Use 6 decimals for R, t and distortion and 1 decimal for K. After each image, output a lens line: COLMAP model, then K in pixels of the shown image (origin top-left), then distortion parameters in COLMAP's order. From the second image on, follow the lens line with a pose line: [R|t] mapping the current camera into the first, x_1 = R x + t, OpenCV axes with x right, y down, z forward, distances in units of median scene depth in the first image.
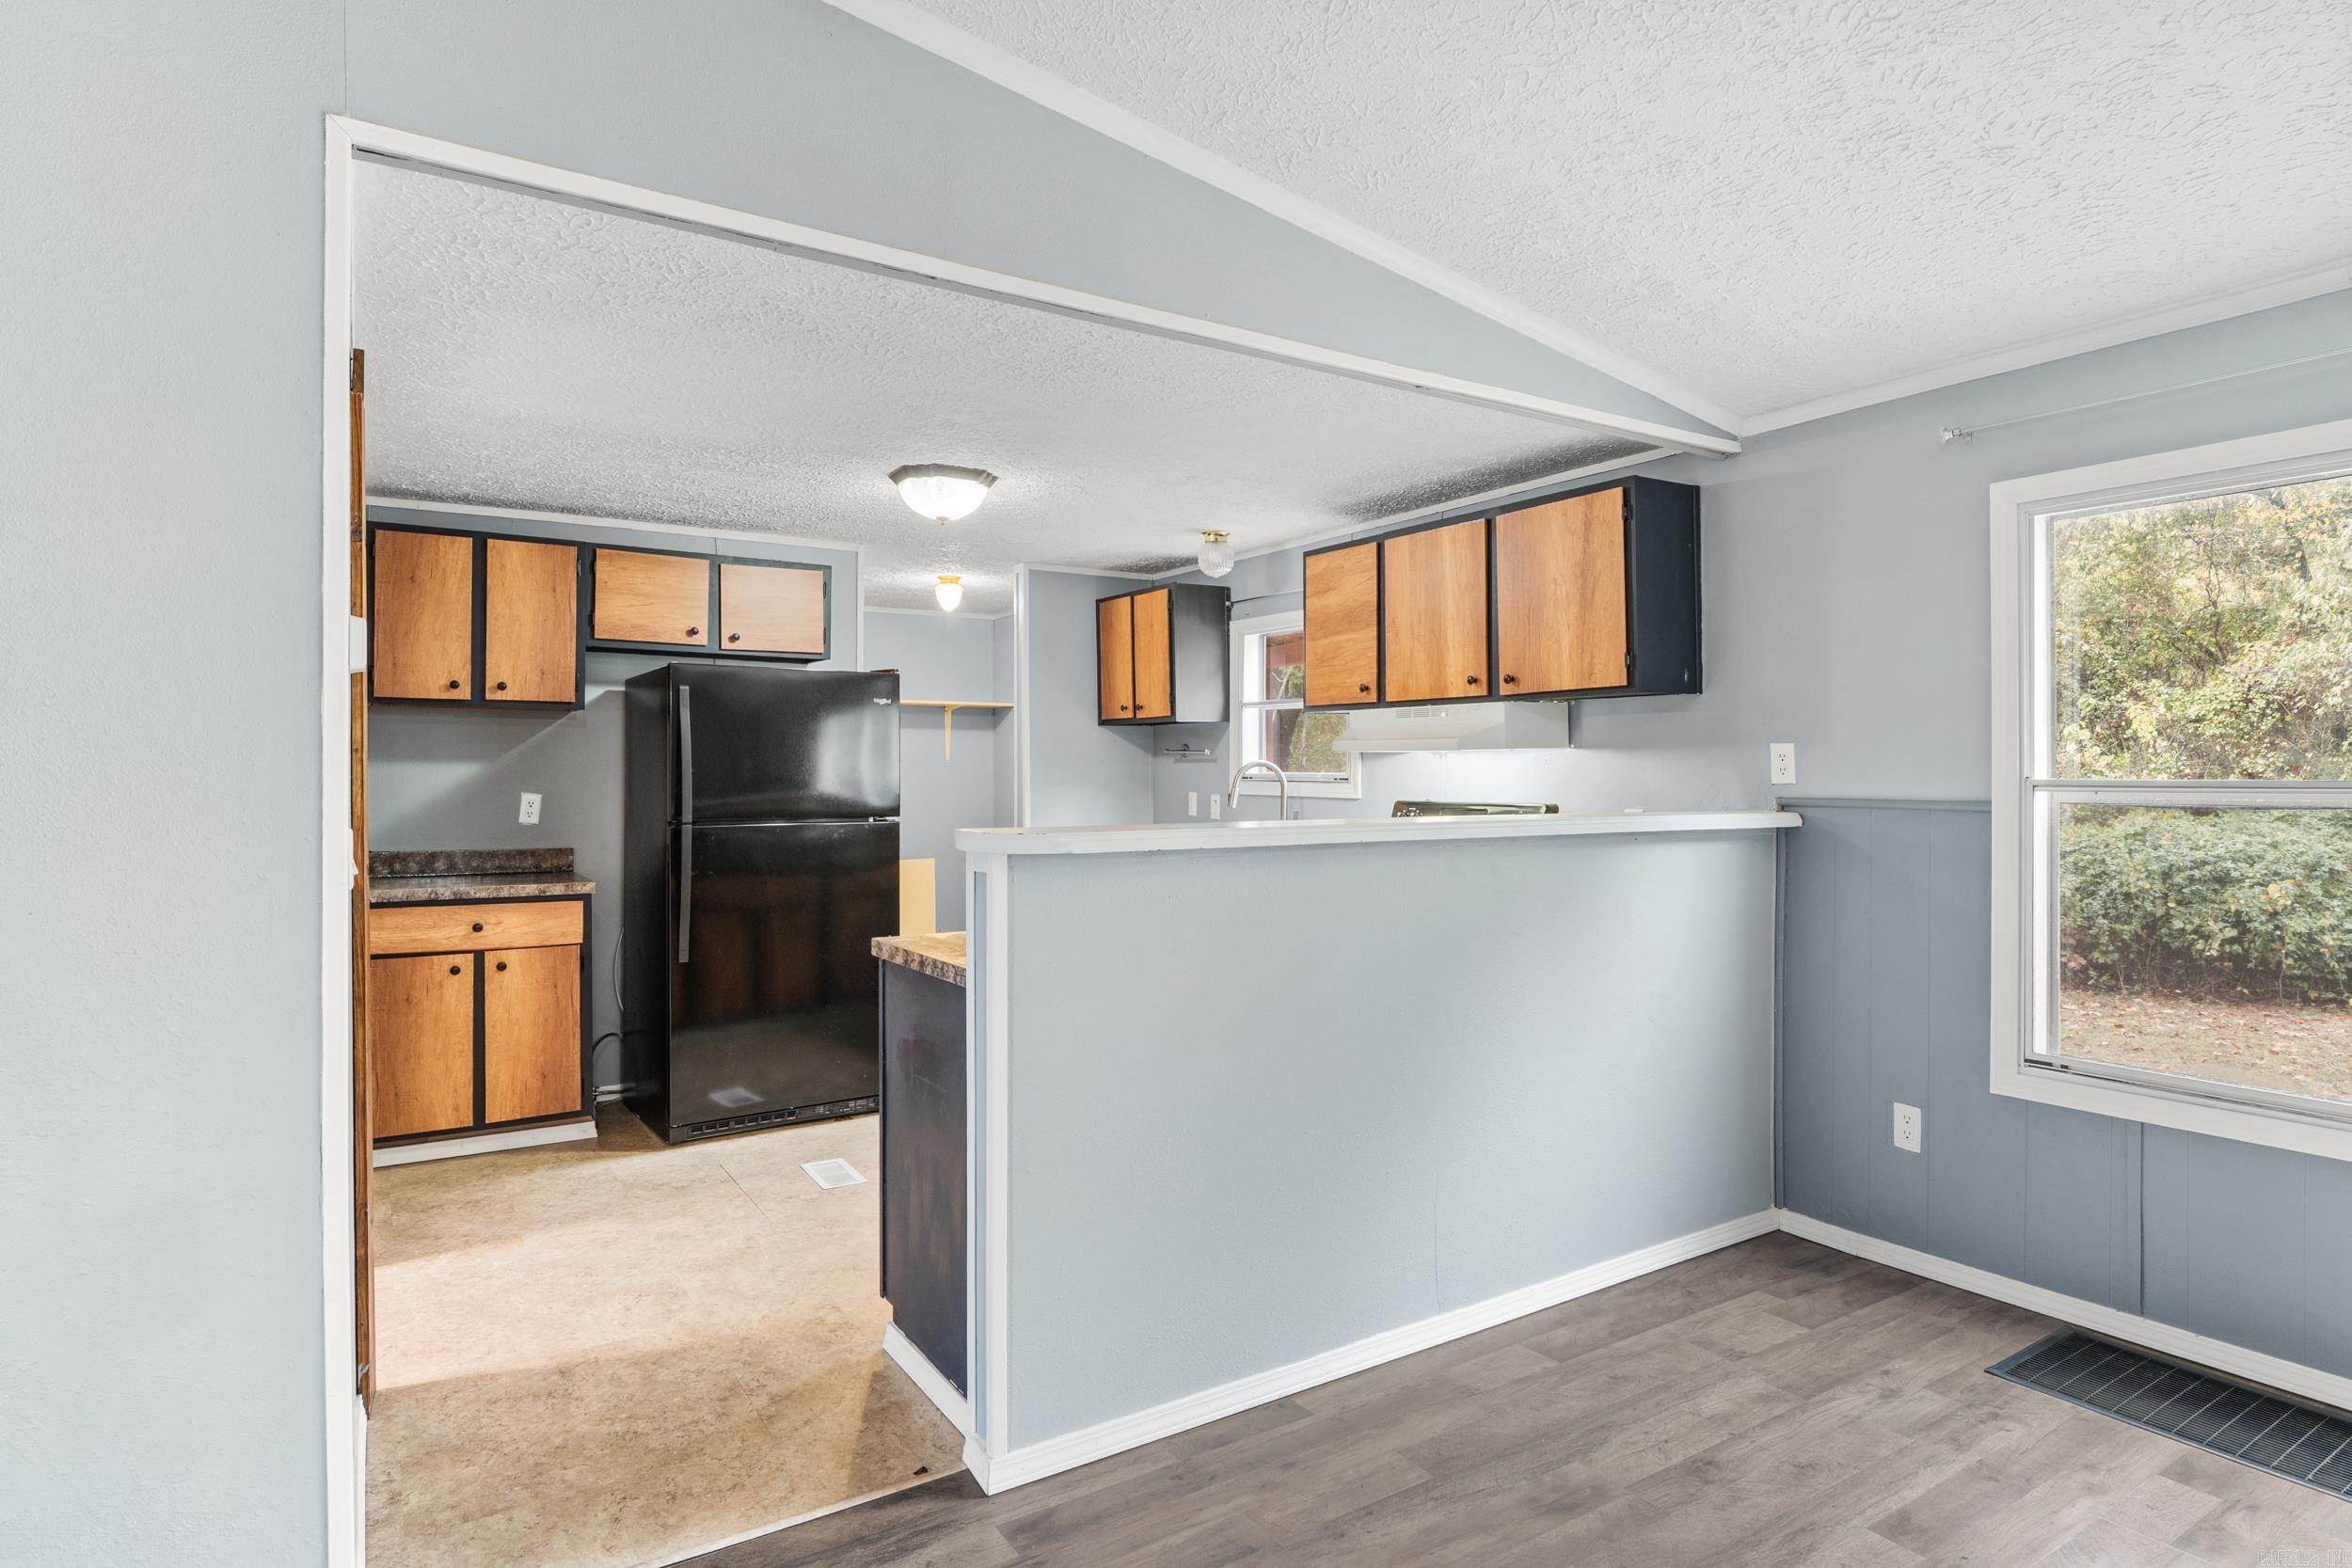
lens RADIAL K [[1265.0, 0, 1201.8], [0, 1265.0, 763.5], [0, 0, 1]] dist [-0.000186, -0.000223]
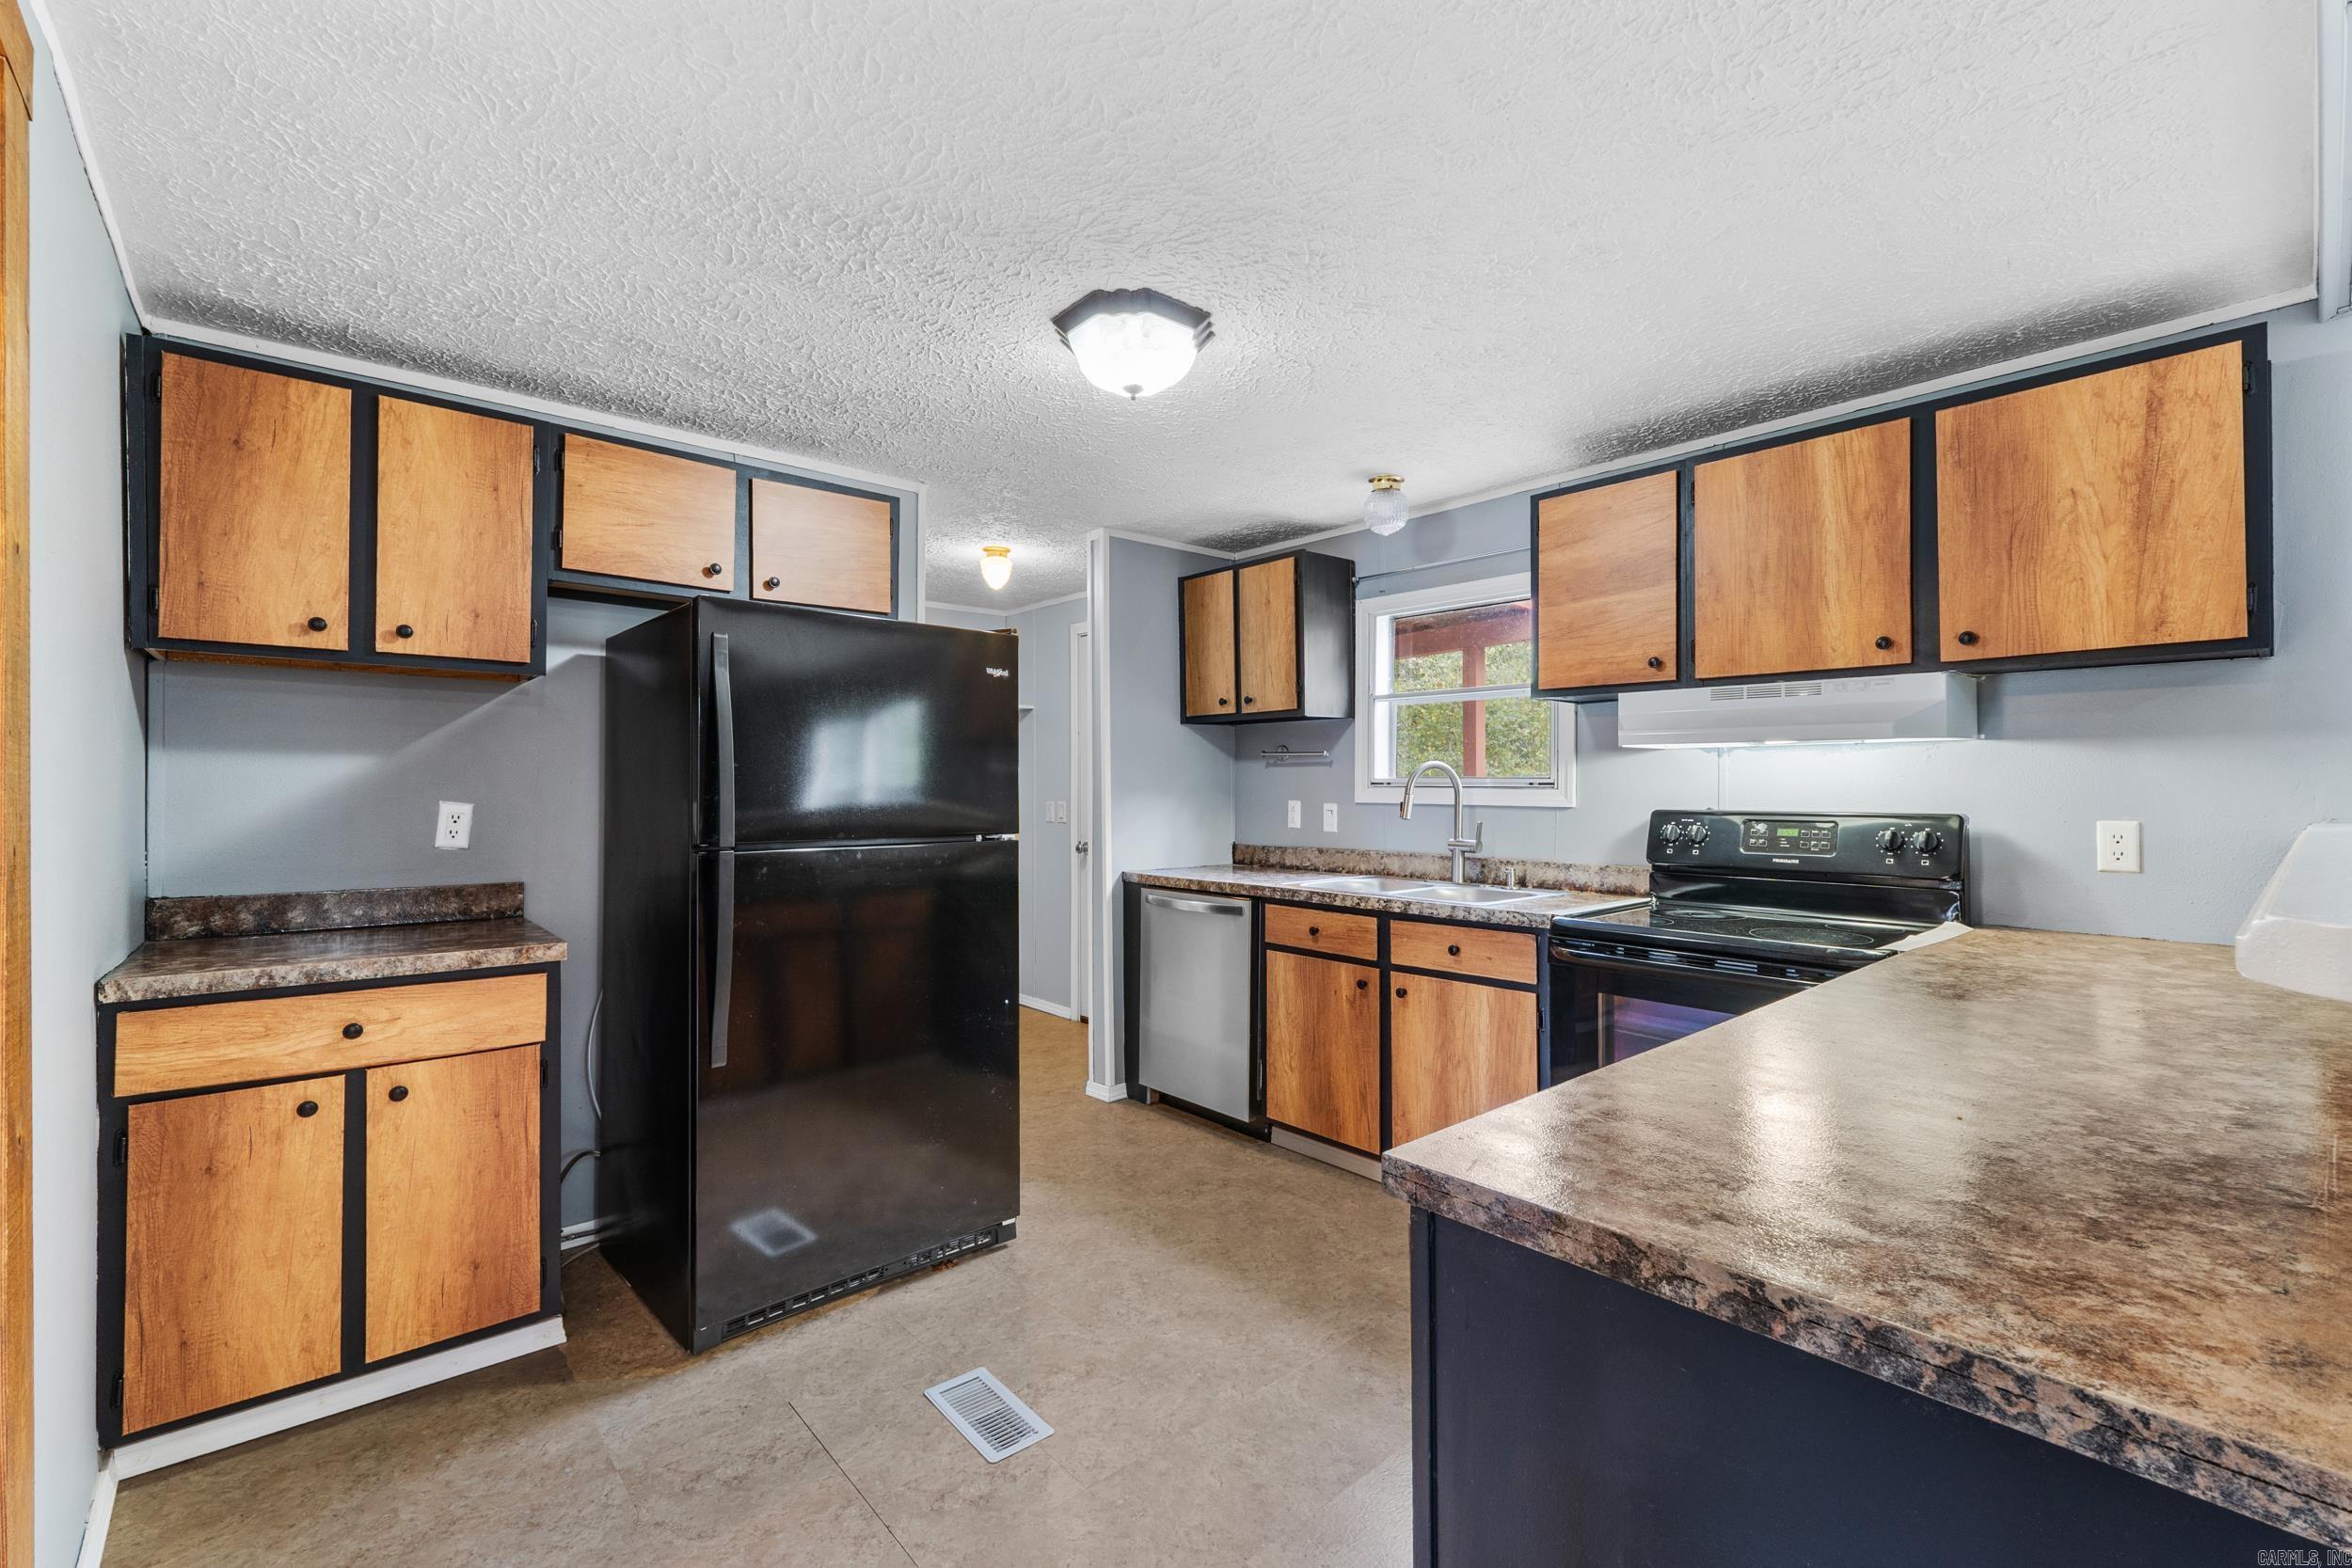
lens RADIAL K [[999.2, 0, 1195.7], [0, 999.2, 777.7], [0, 0, 1]] dist [0.006472, 0.000161]
pose [[0.989353, 0.002033, 0.145521, -0.240126], [-0.001628, 0.999994, -0.002898, 0.012505], [-0.145526, 0.002630, 0.989351, 0.455963]]
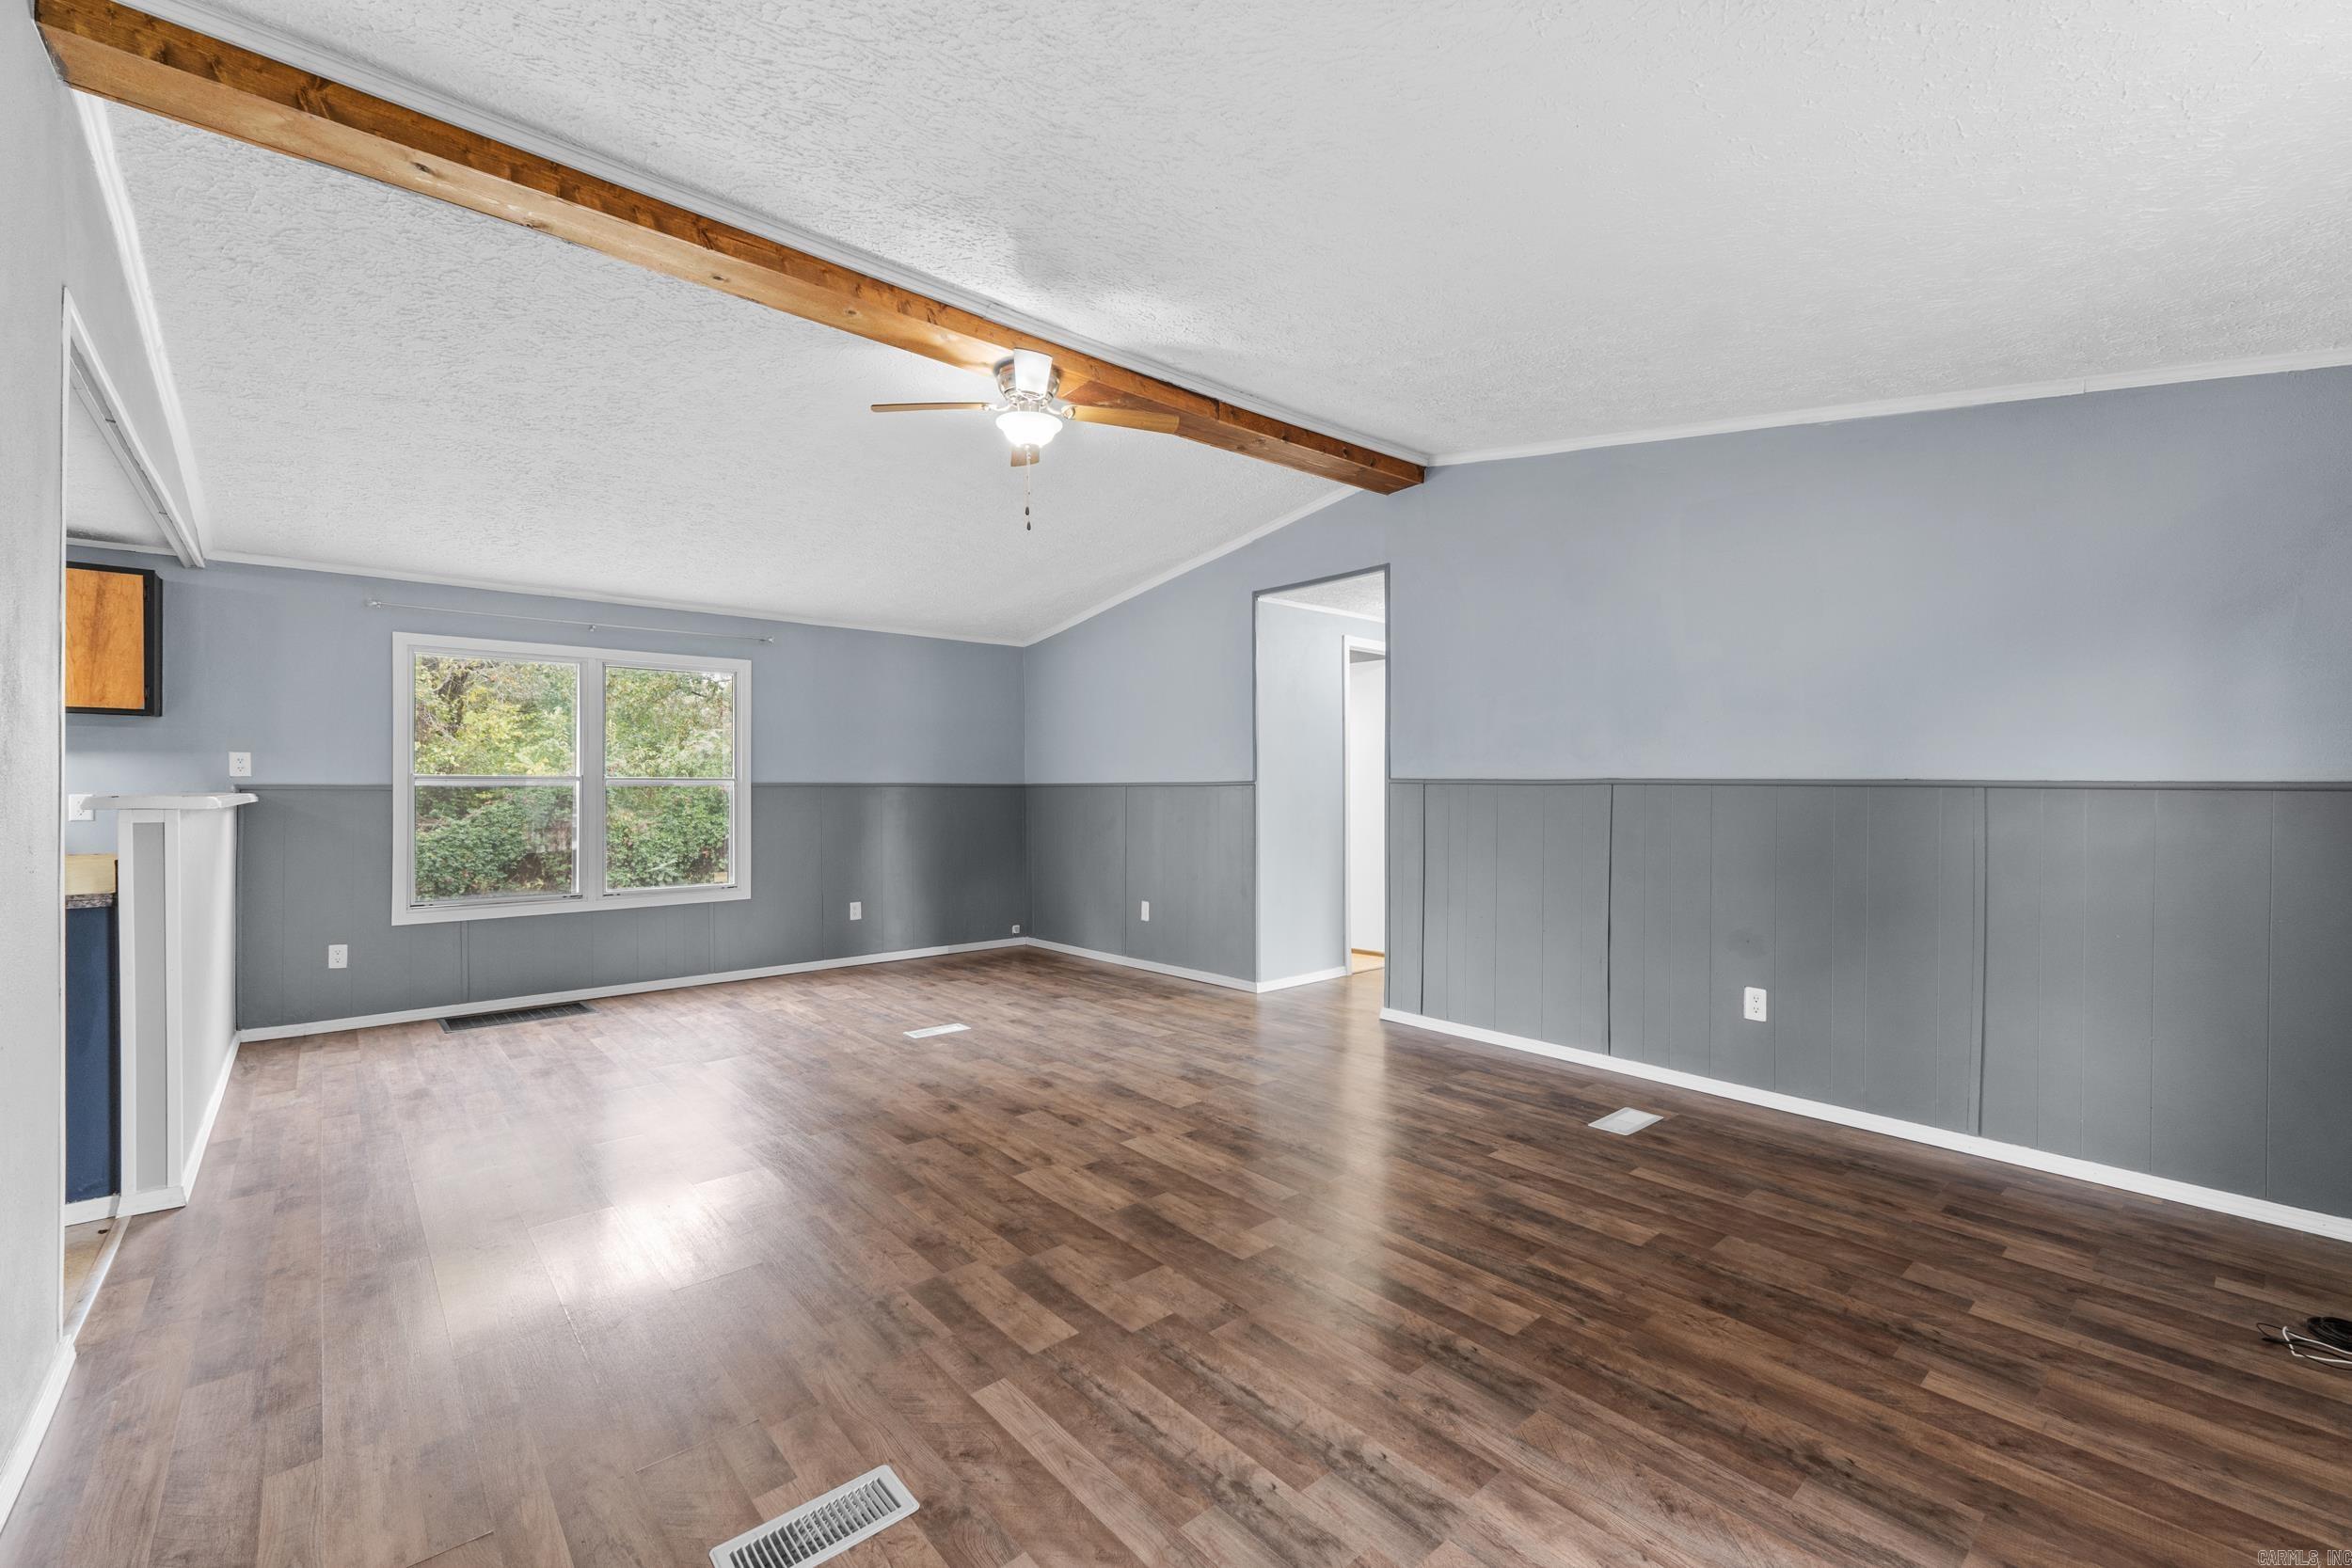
lens RADIAL K [[987.2, 0, 1180.8], [0, 987.2, 784.8], [0, 0, 1]] dist [0.003062, -0.000016]
pose [[-0.135794, 0.003824, 0.990730, -0.810370], [-0.011116, 0.999924, -0.005383, 0.016253], [-0.990675, -0.011744, -0.135741, -0.043089]]
